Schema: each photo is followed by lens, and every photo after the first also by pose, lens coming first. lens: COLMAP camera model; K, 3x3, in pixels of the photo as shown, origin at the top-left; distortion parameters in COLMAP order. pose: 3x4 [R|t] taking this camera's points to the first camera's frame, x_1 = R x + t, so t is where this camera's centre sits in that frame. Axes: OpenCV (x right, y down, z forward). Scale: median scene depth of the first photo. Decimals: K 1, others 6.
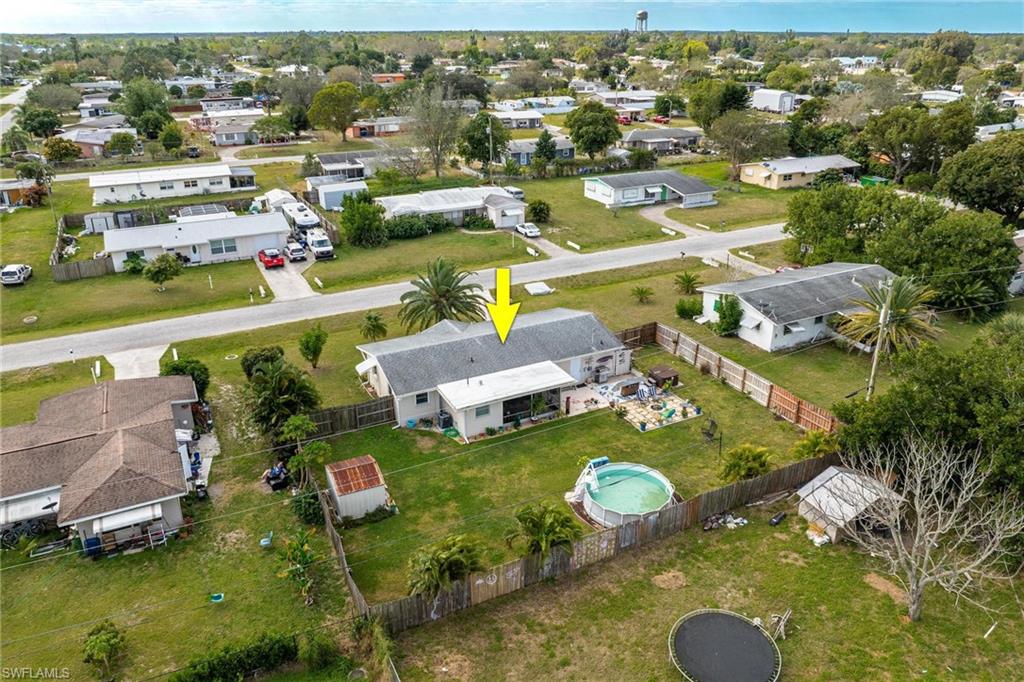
lens RADIAL K [[730.9, 0, 512.0], [0, 730.9, 341.0], [0, 0, 1]] dist [-0.024485, -0.001072]
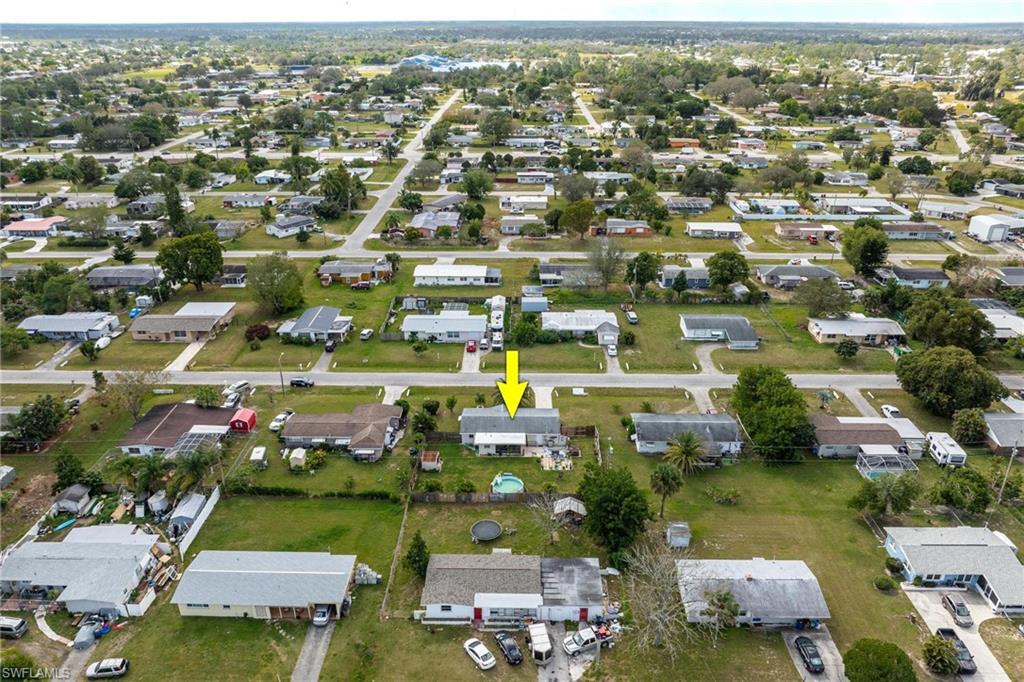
lens RADIAL K [[737.1, 0, 507.7], [0, 737.1, 357.1], [0, 0, 1]] dist [-0.024752, 0.000969]
pose [[0.884635, 0.200902, -0.420783, 0.659492], [-0.187632, 0.979508, 0.073196, -0.262750], [0.426866, 0.014201, 0.904203, -0.854462]]
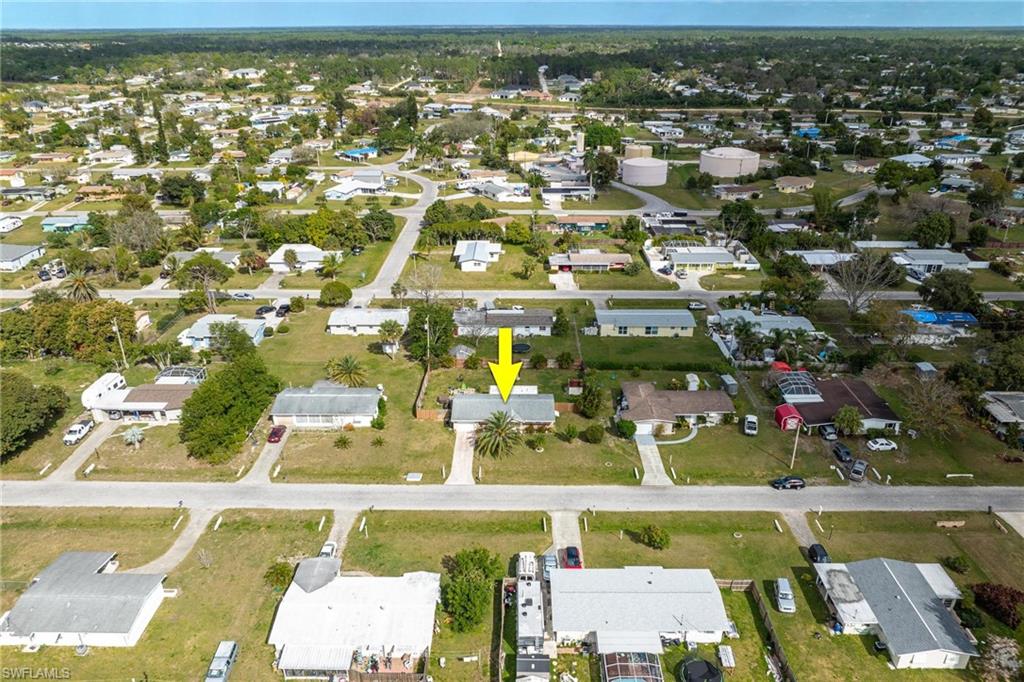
lens RADIAL K [[737.1, 0, 507.7], [0, 737.1, 357.1], [0, 0, 1]] dist [-0.024752, 0.000969]
pose [[-0.888445, -0.179264, 0.422527, -0.701707], [0.186725, 0.699783, 0.689520, -1.200869], [-0.419283, 0.691497, -0.588245, 1.571369]]
